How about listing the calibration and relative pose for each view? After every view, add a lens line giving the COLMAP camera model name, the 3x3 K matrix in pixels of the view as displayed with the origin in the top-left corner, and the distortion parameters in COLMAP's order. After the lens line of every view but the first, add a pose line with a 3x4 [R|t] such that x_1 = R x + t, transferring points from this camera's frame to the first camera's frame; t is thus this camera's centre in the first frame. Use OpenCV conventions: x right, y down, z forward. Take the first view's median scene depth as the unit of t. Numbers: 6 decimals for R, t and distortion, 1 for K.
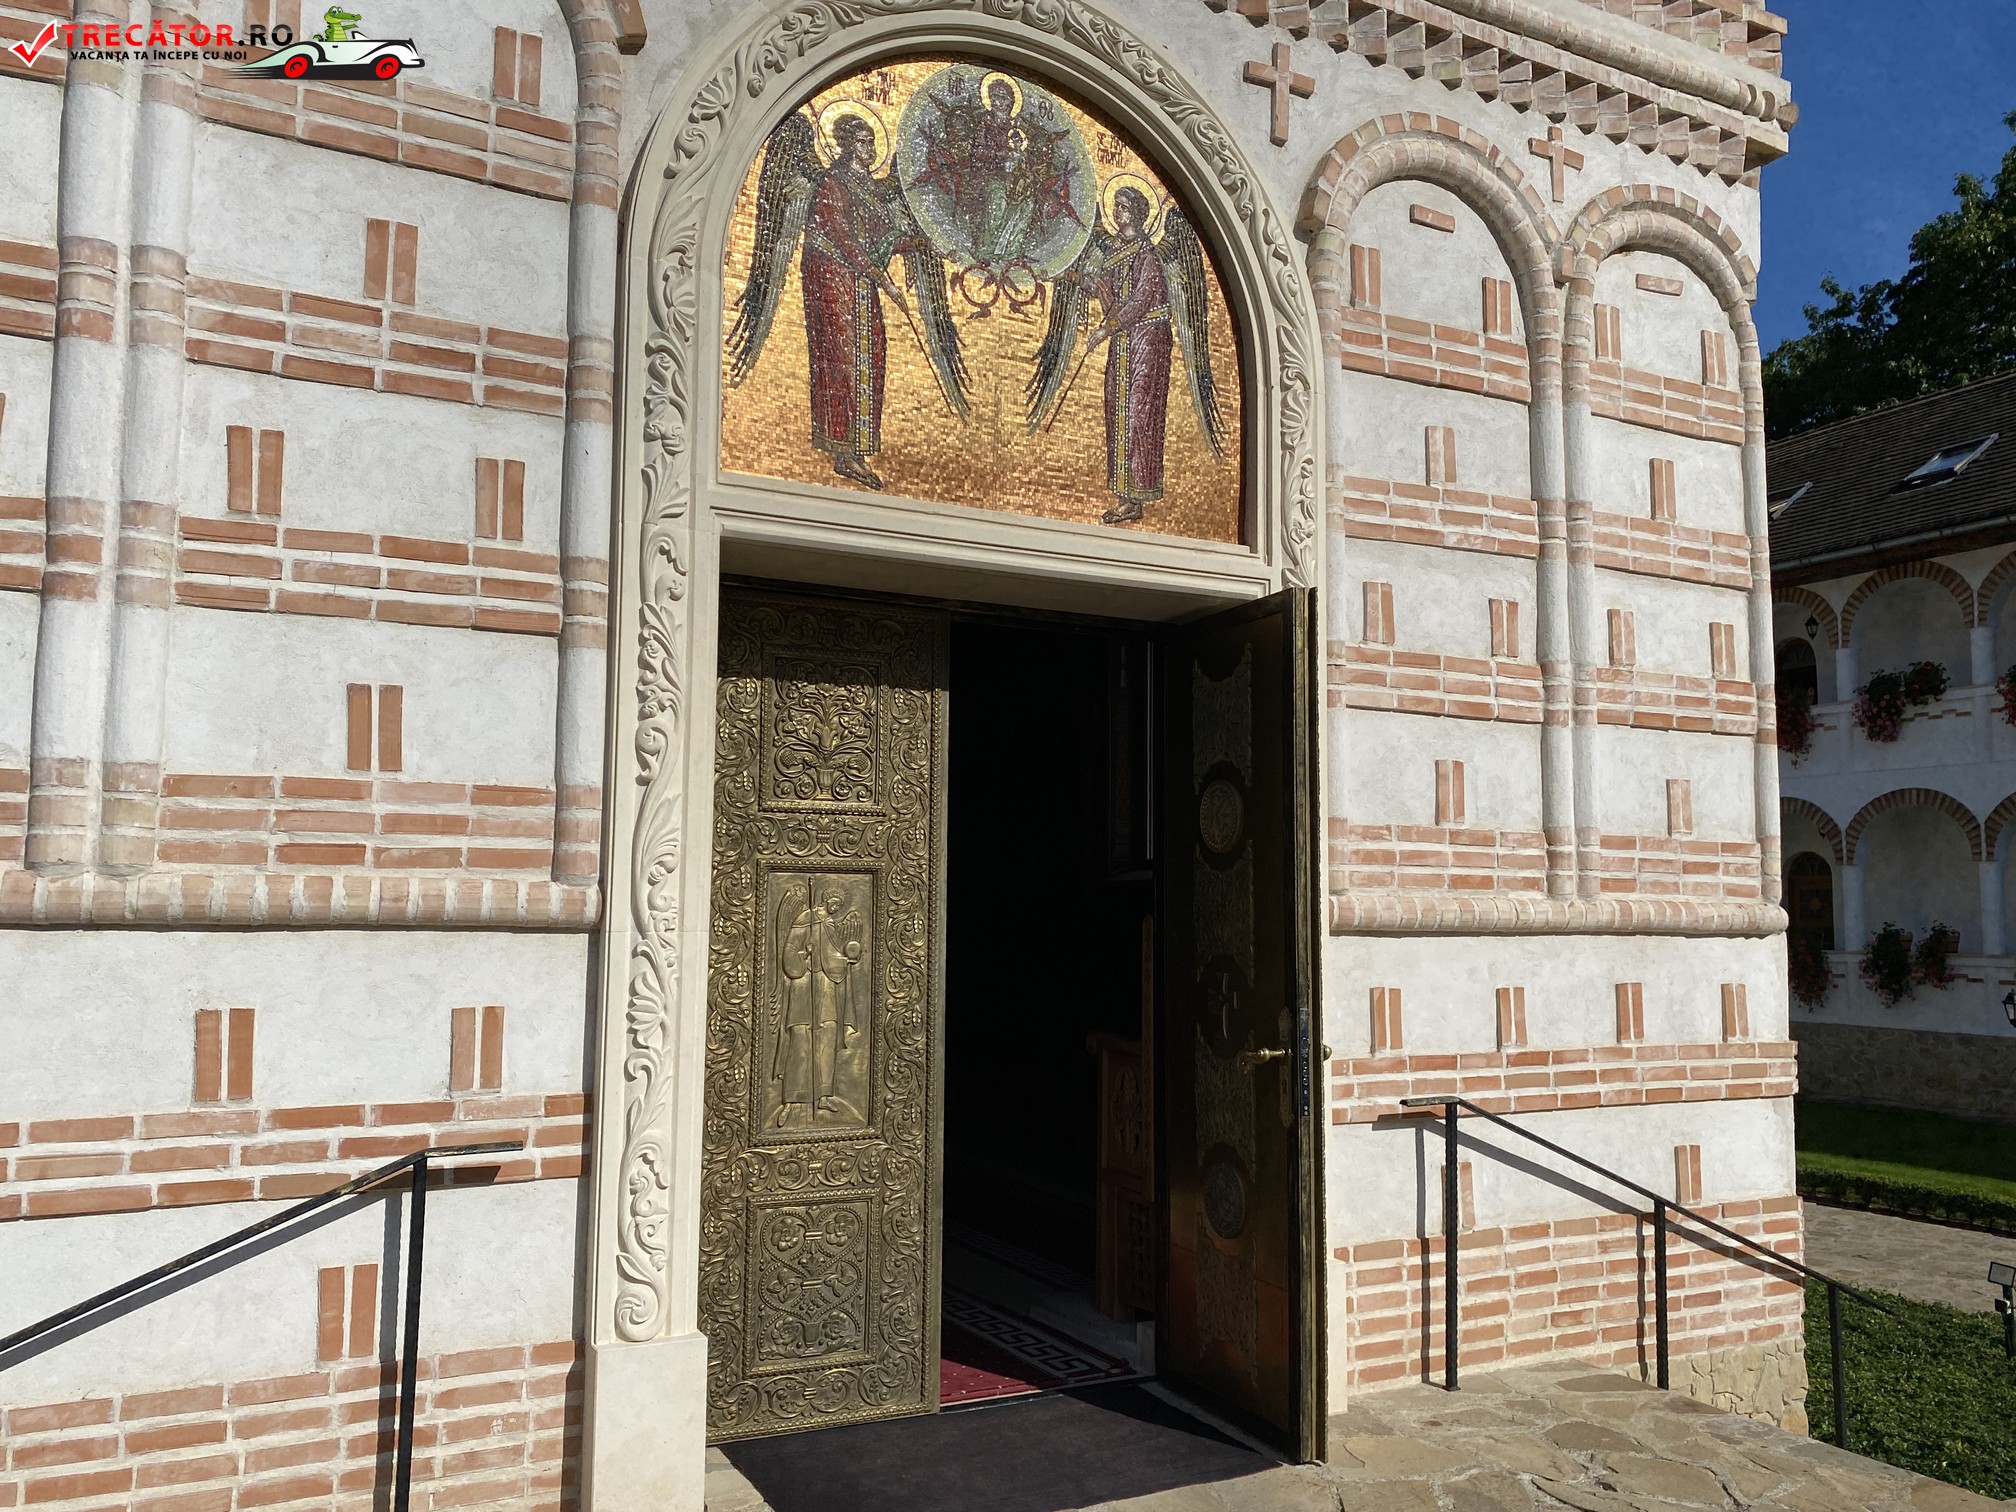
lens RADIAL K [[1505.1, 0, 1011.6], [0, 1505.1, 763.2], [0, 0, 1]] dist [-0.015174, 0.000603]
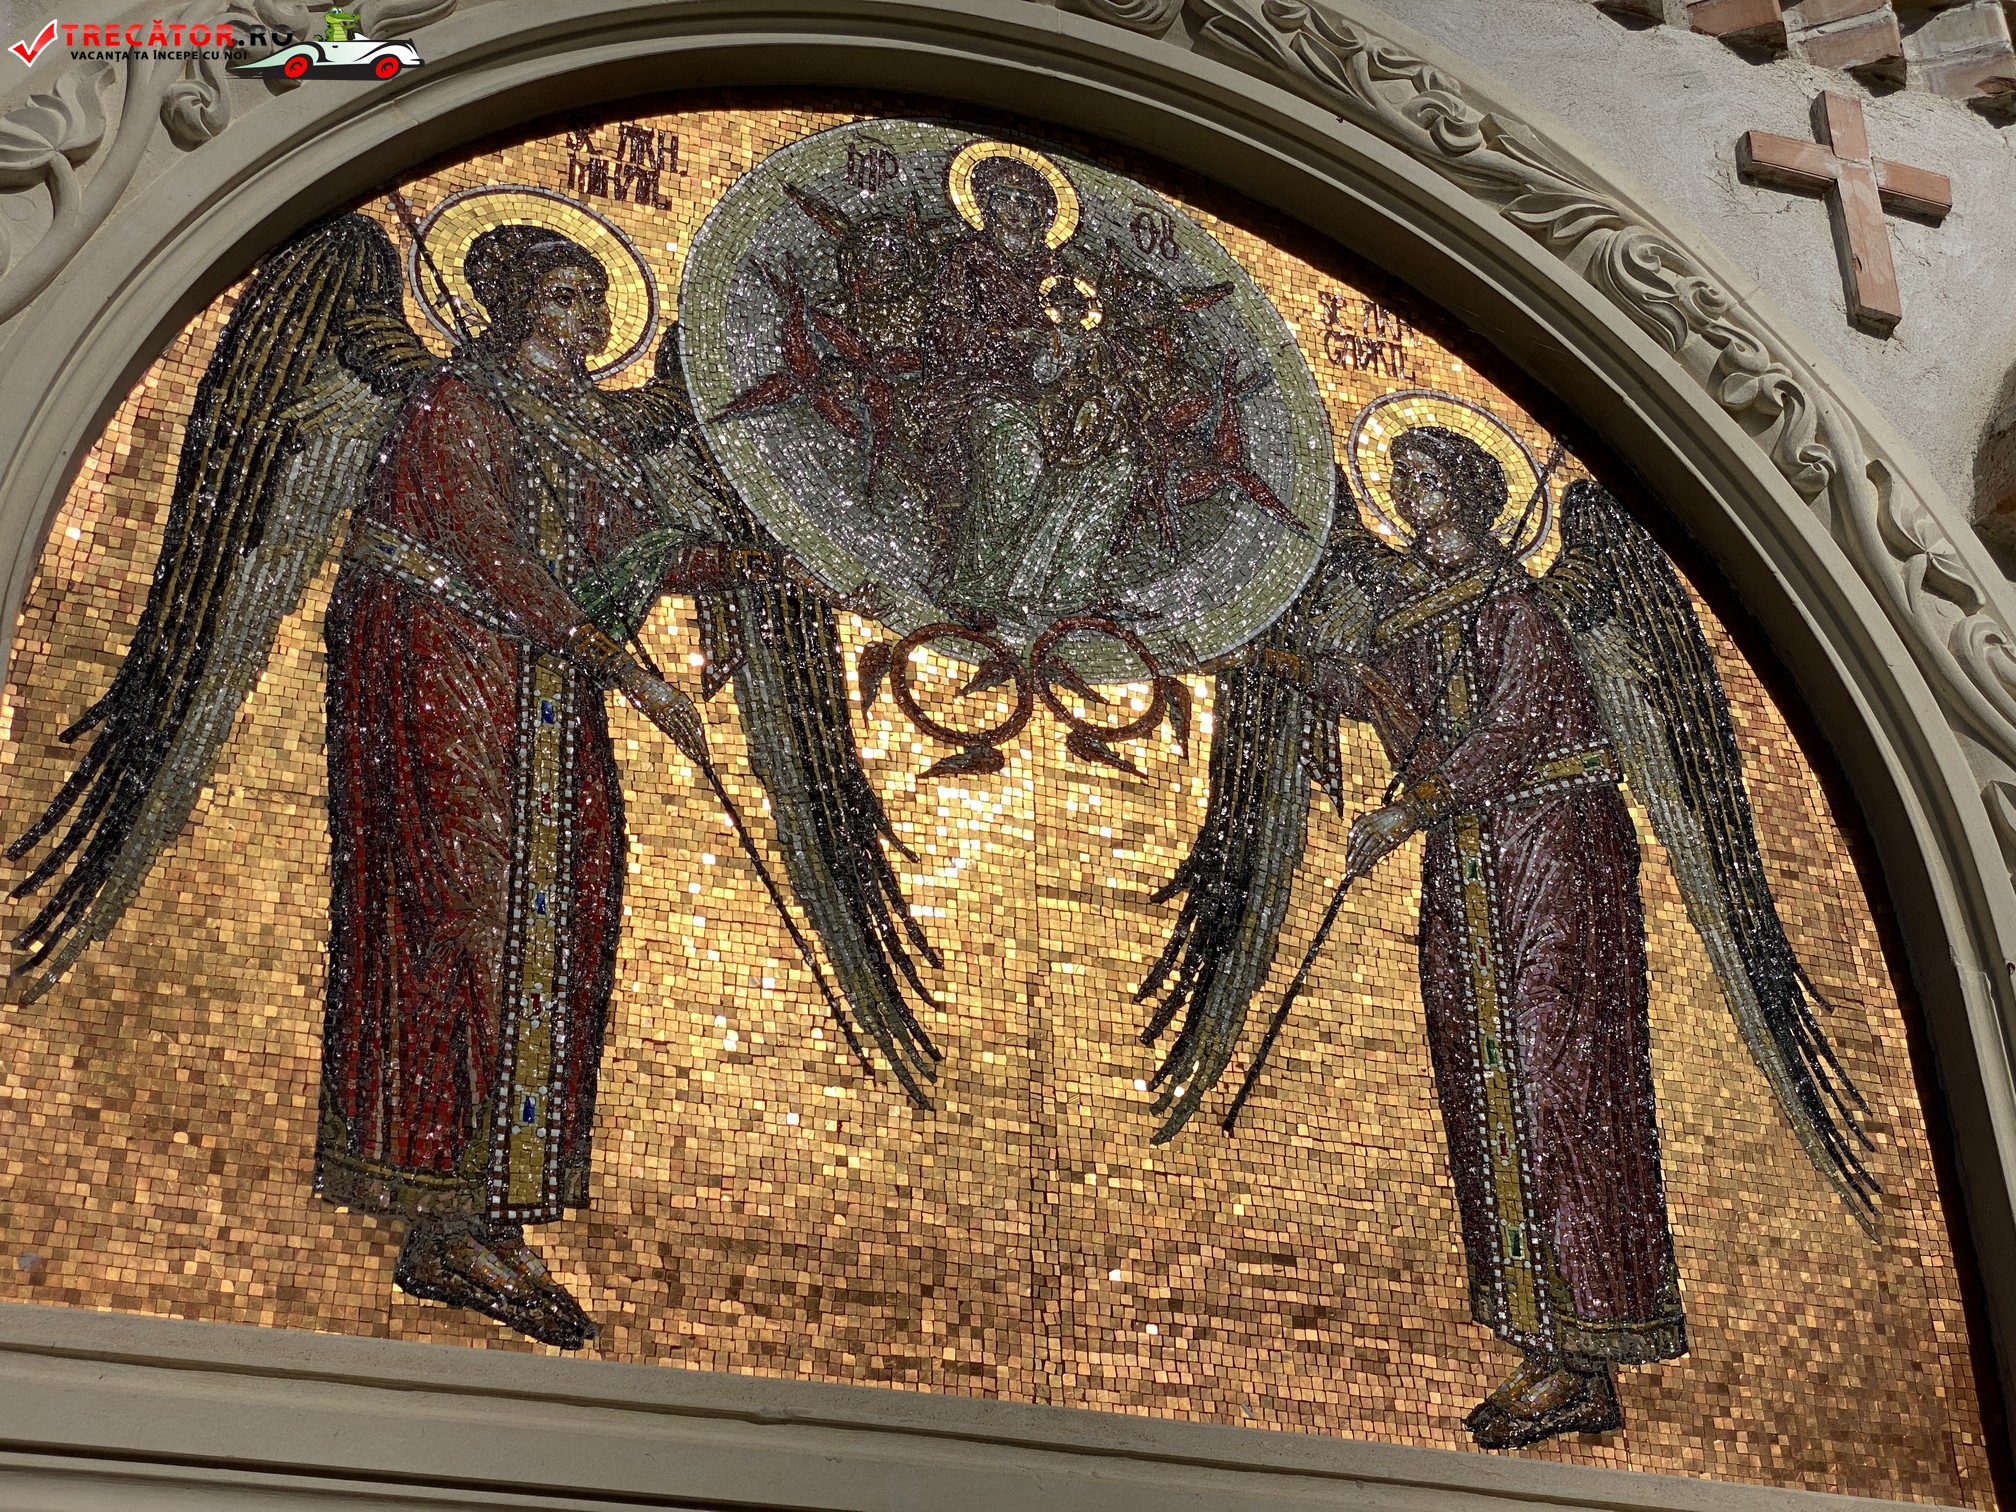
lens RADIAL K [[3061.4, 0, 1019.2], [0, 3061.4, 752.3], [0, 0, 1]] dist [0.177632, -0.444793]
pose [[0.992692, -0.095565, -0.073686, 0.032630], [0.051840, 0.889118, -0.454734, -0.025007], [0.108972, 0.447591, 0.887574, 0.445817]]
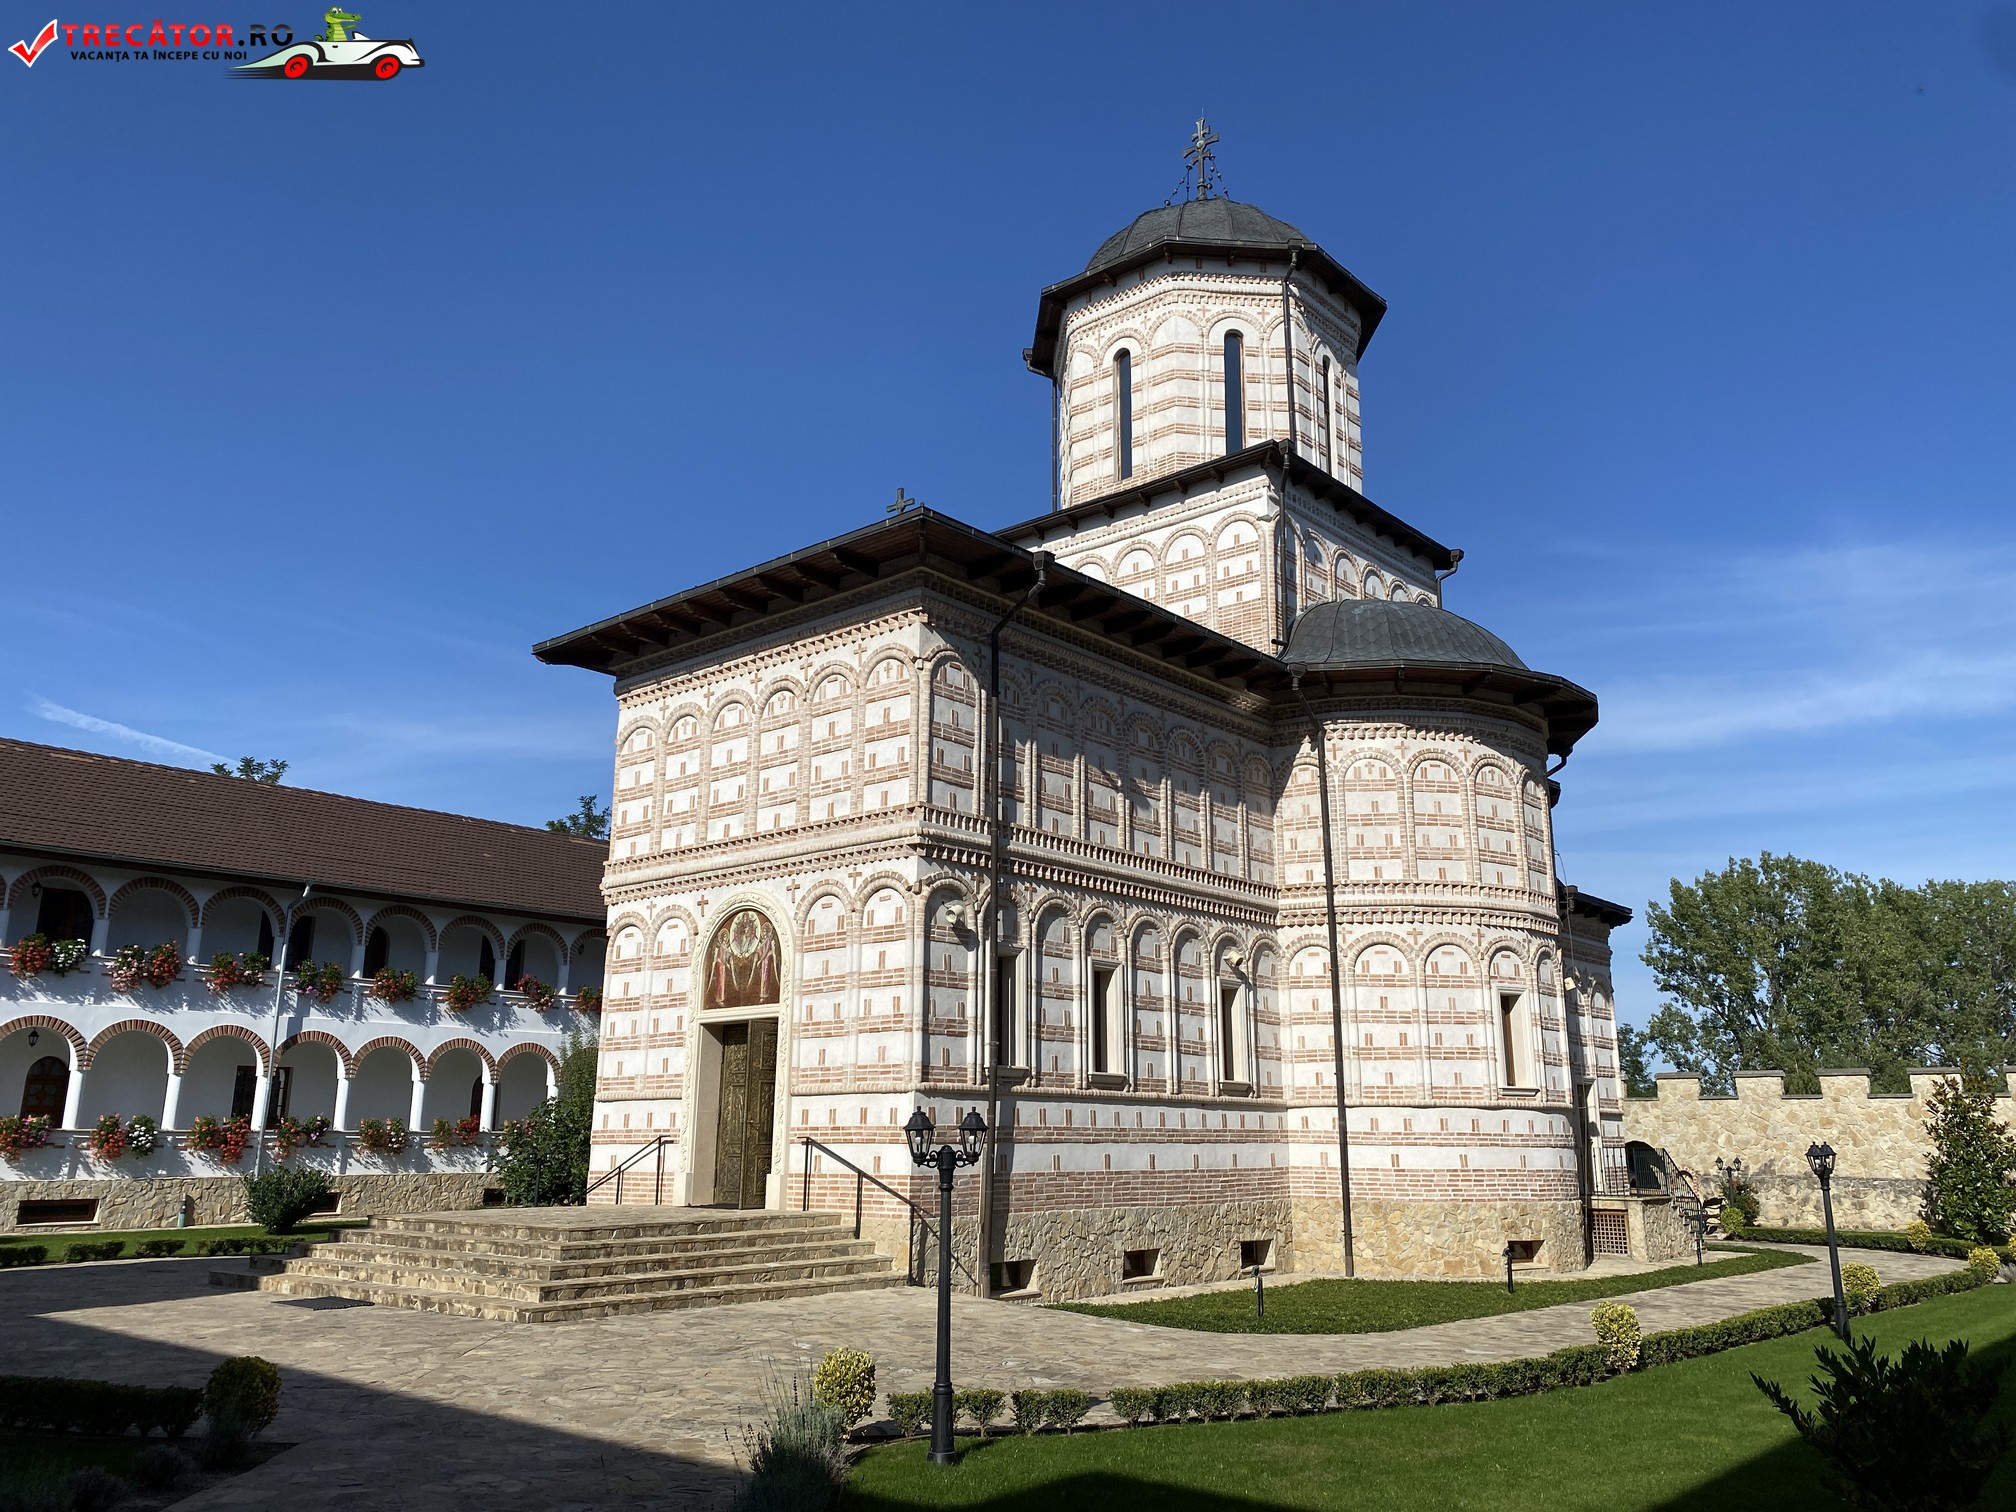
lens RADIAL K [[1505.1, 0, 1011.6], [0, 1505.1, 763.2], [0, 0, 1]] dist [-0.015174, 0.000603]
pose [[0.383448, -0.257138, -0.887045, 4.495995], [0.062109, 0.965465, -0.253022, 0.326189], [0.921472, 0.041928, 0.386176, -0.077016]]
